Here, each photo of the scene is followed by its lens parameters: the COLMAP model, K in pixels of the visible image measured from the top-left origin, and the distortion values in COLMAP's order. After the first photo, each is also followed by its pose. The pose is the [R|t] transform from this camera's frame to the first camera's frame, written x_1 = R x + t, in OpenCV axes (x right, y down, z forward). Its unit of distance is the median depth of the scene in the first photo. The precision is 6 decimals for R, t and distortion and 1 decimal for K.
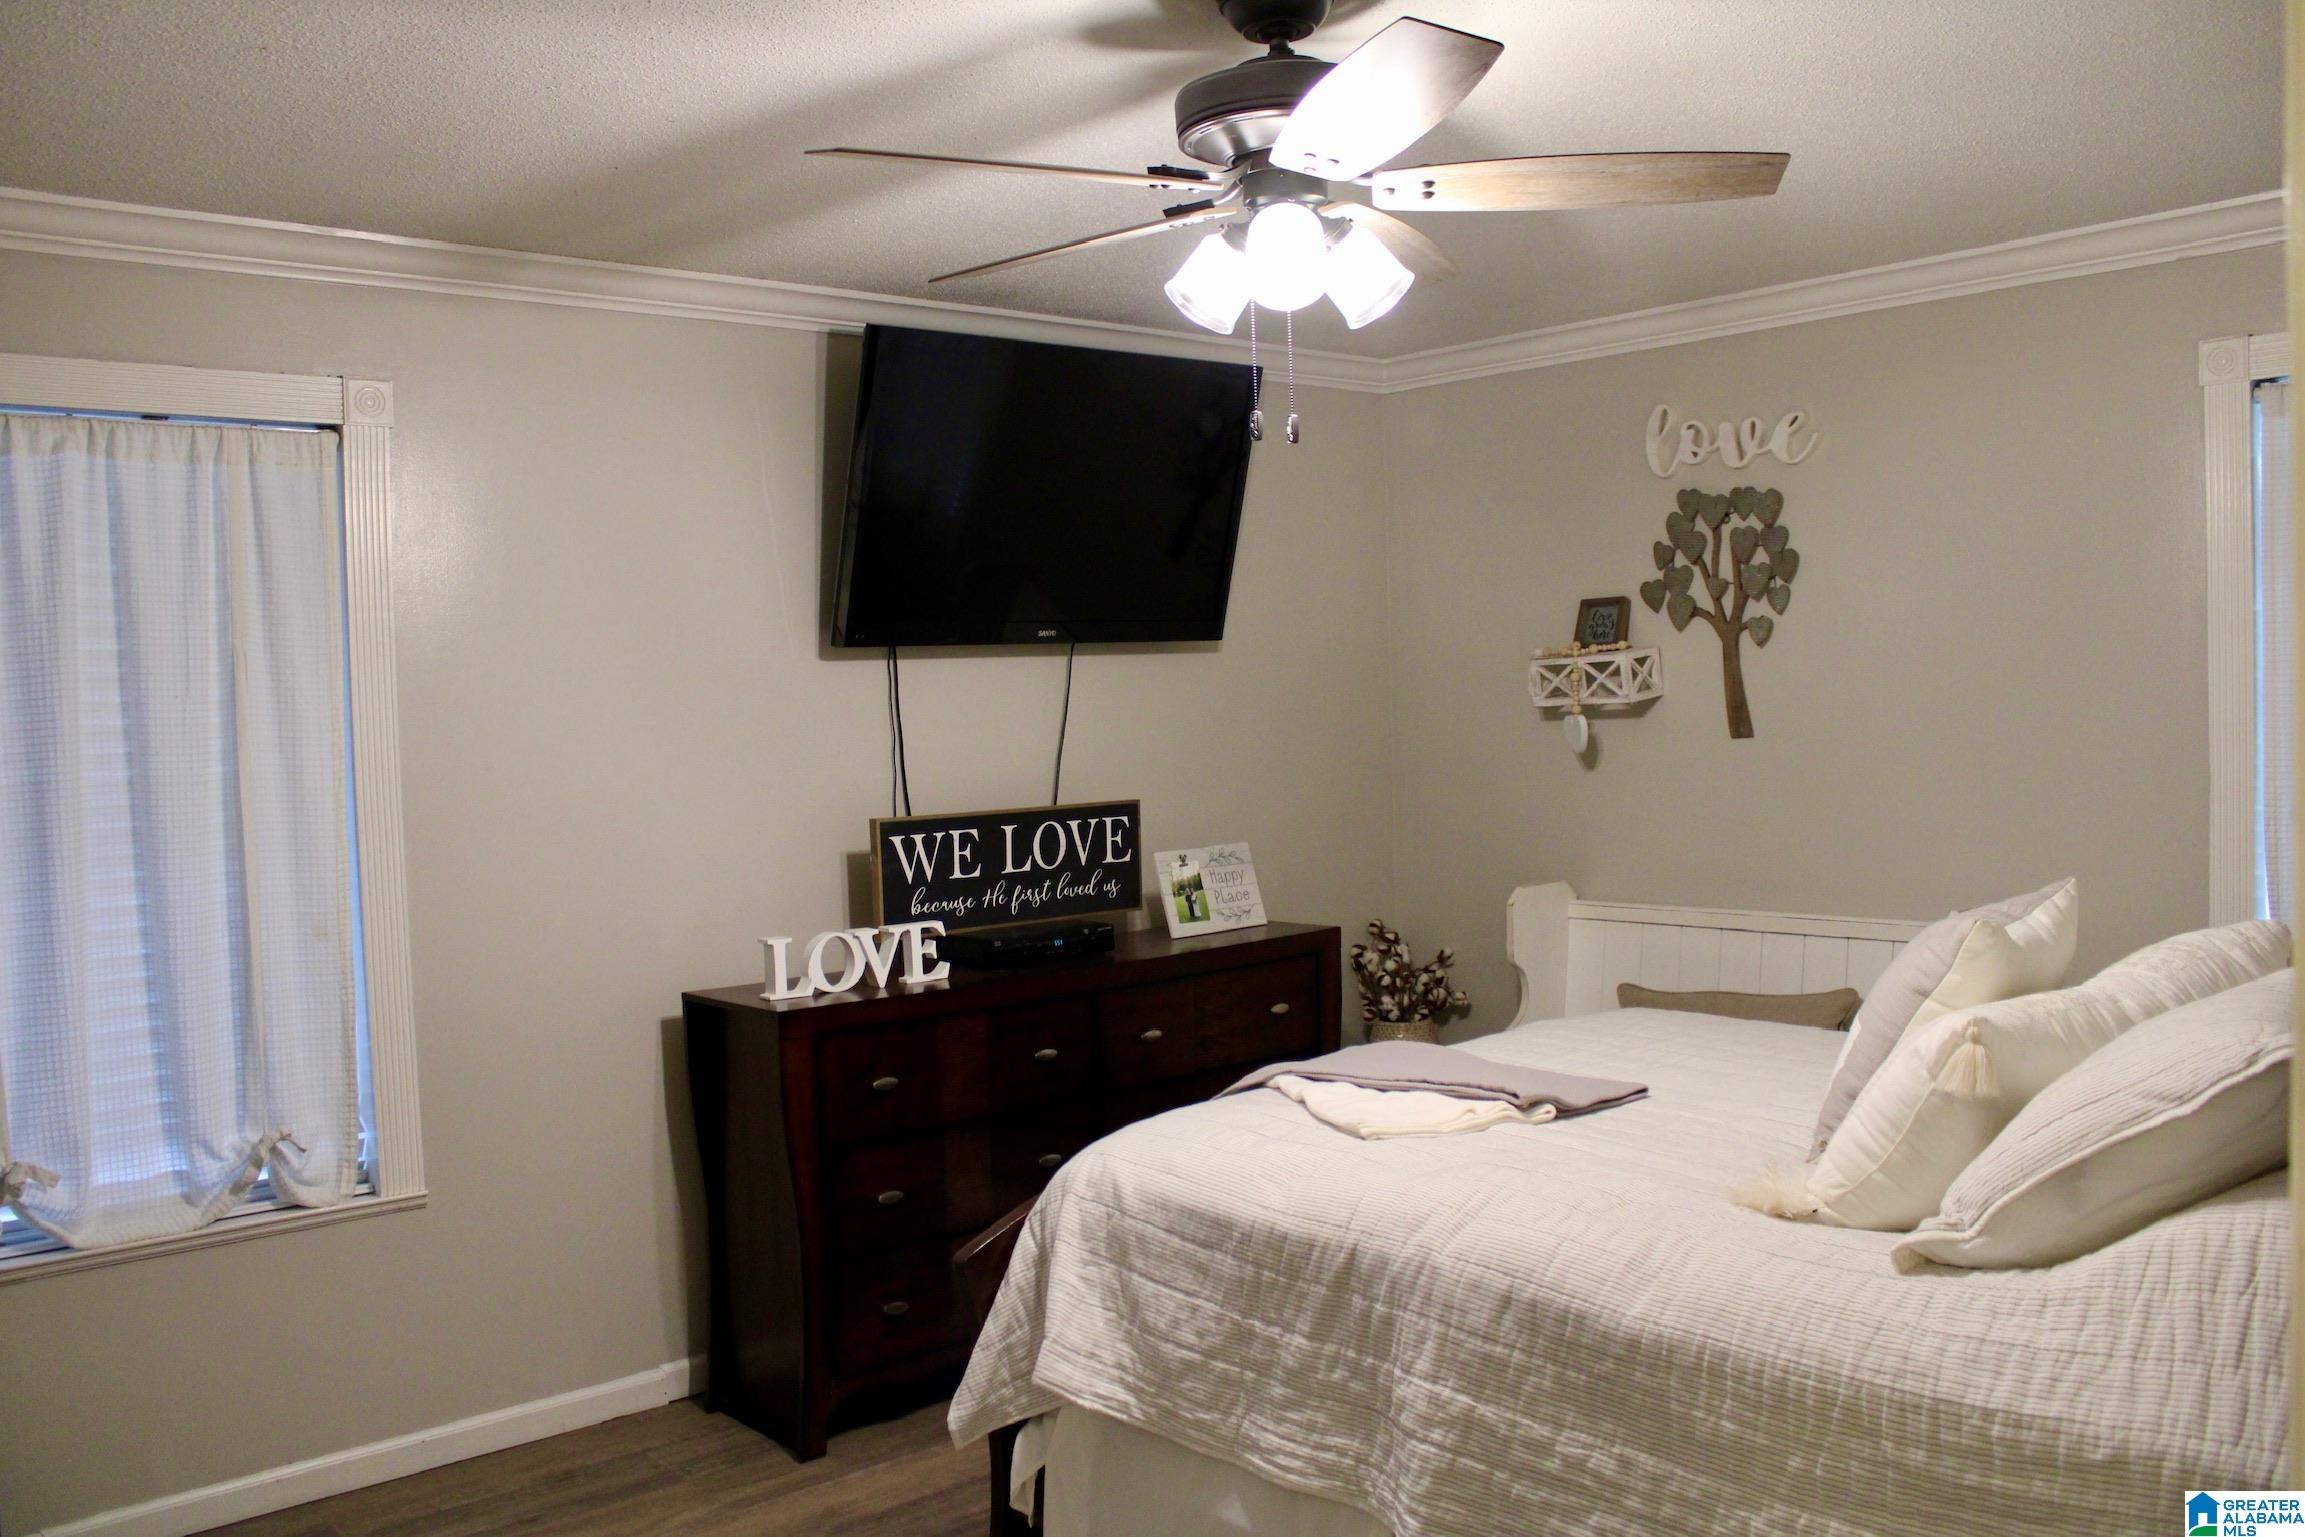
lens RADIAL K [[1924.4, 0, 1150.7], [0, 1924.4, 841.7], [0, 0, 1]] dist [-0.159142, 0.006488]
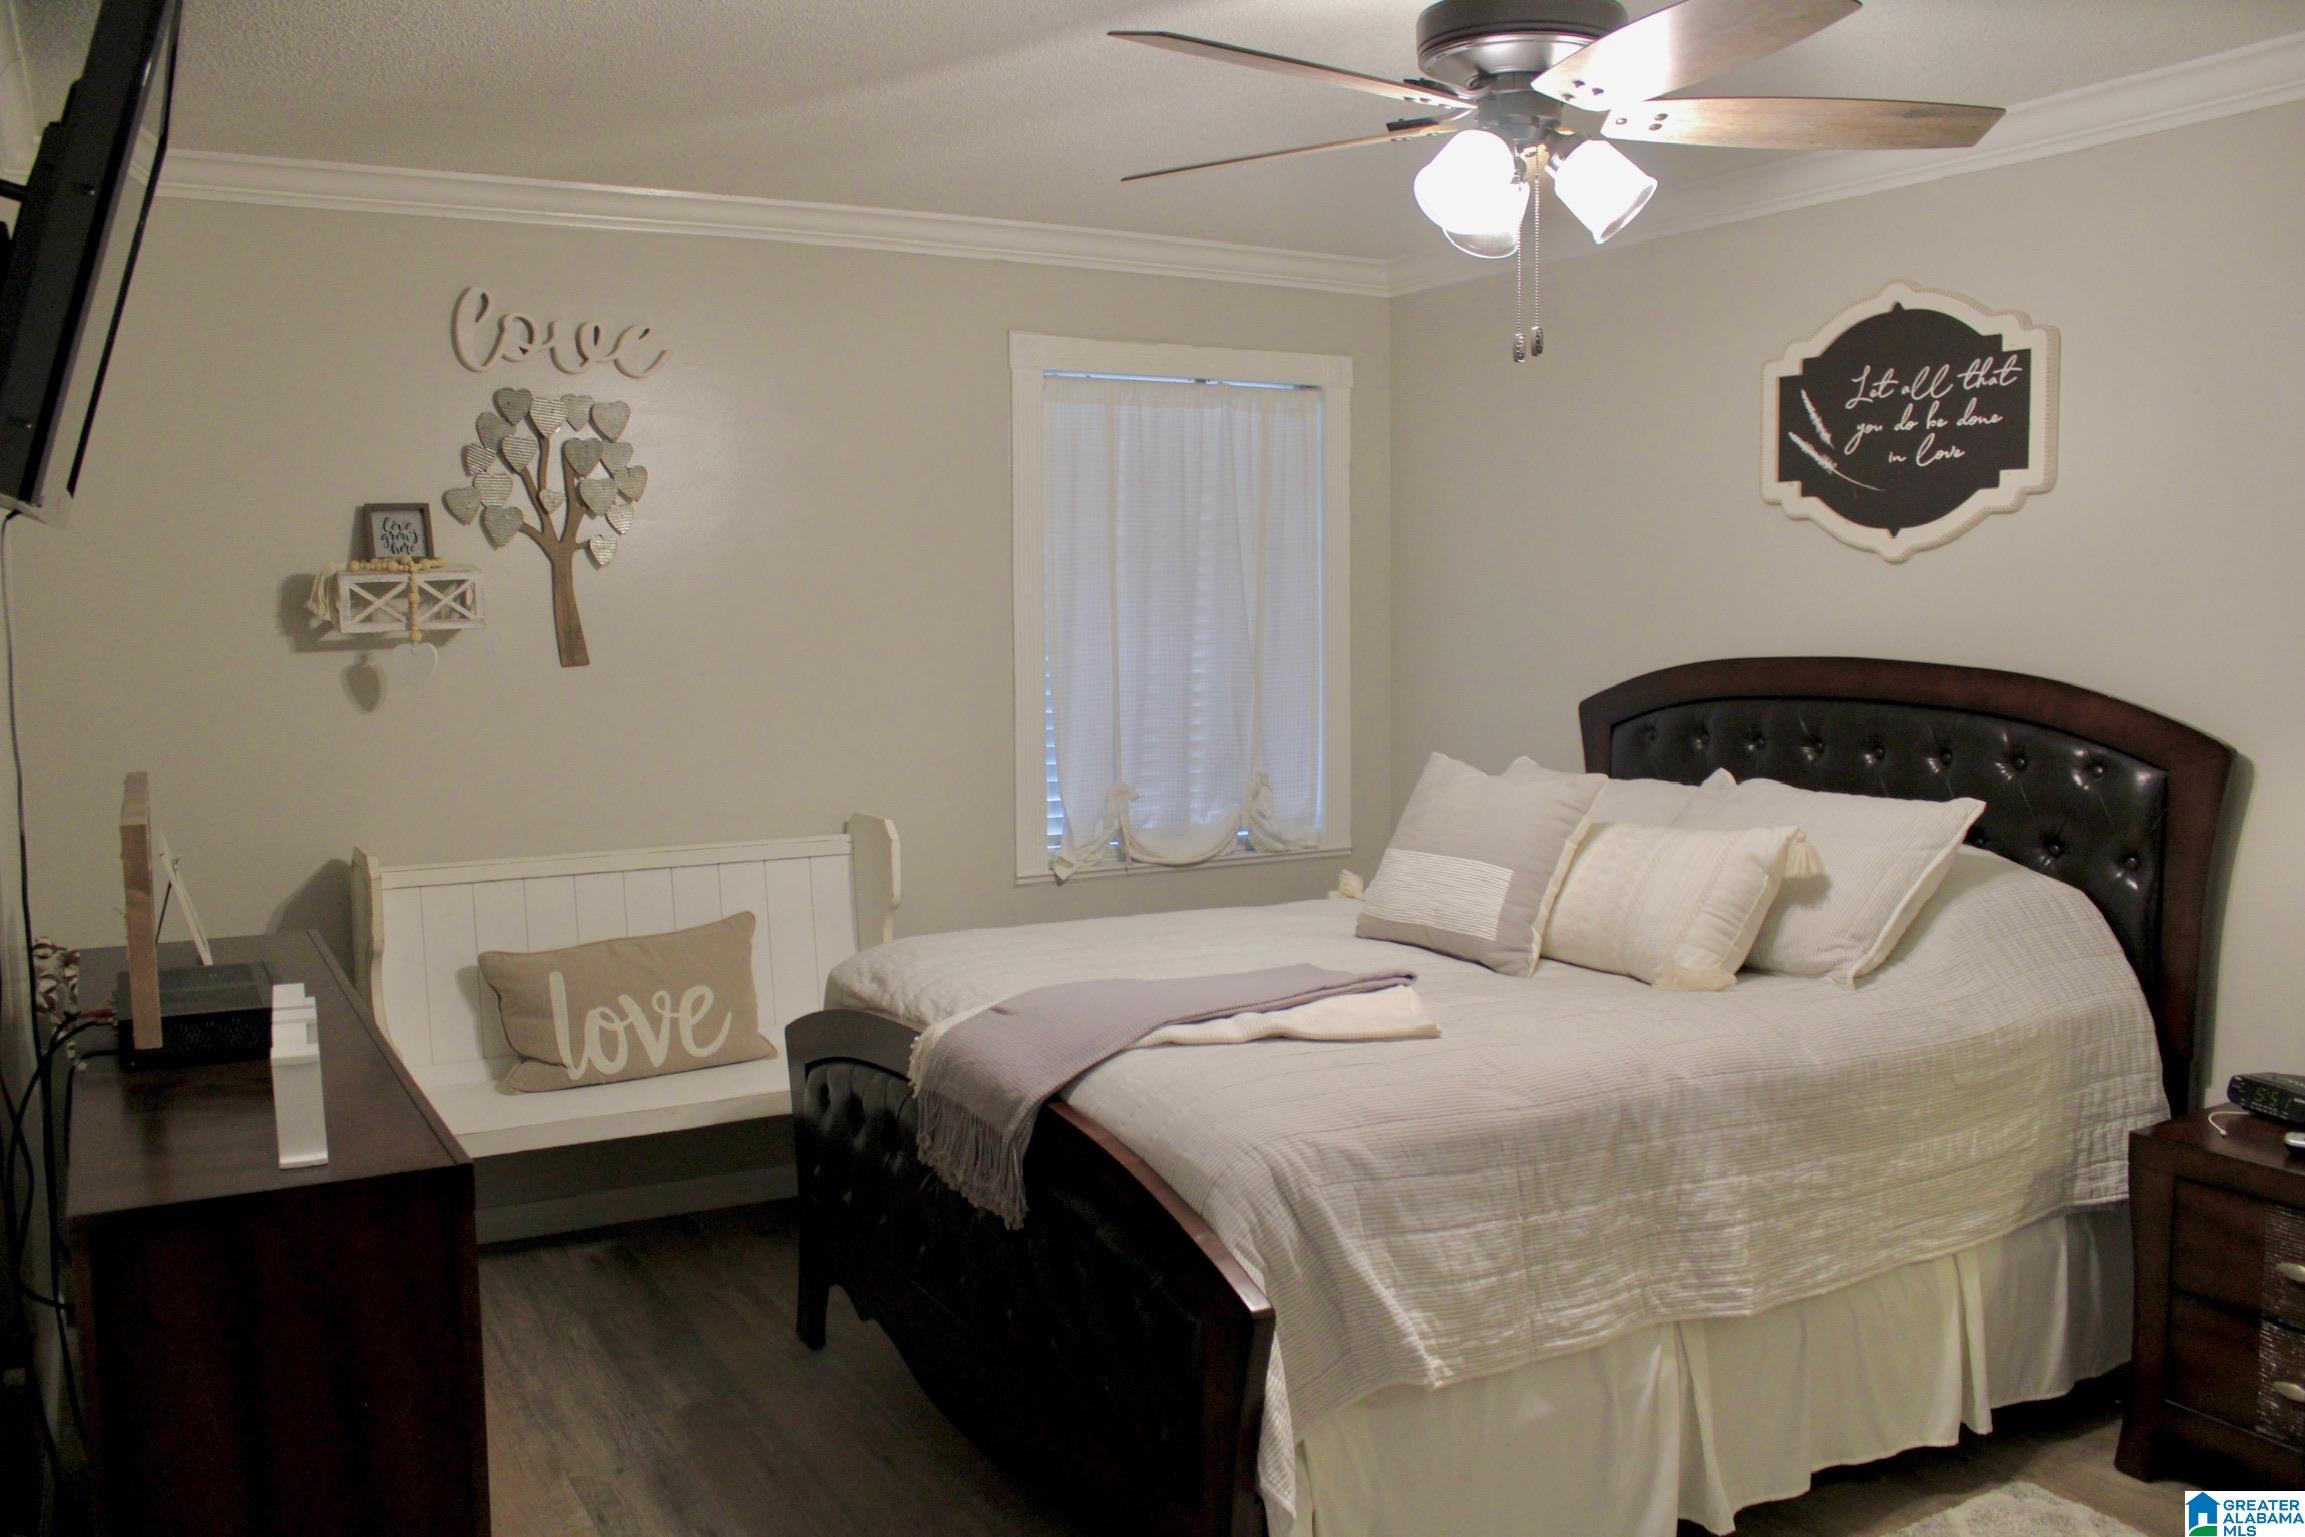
lens RADIAL K [[1914.3, 0, 1152.5], [0, 1914.3, 768.5], [0, 0, 1]] dist [-0.159291, 0.155017]
pose [[0.191275, -0.062237, 0.979561, -0.952435], [0.067850, 0.996439, 0.050060, -0.056324], [-0.979189, 0.056888, 0.194816, 0.961432]]
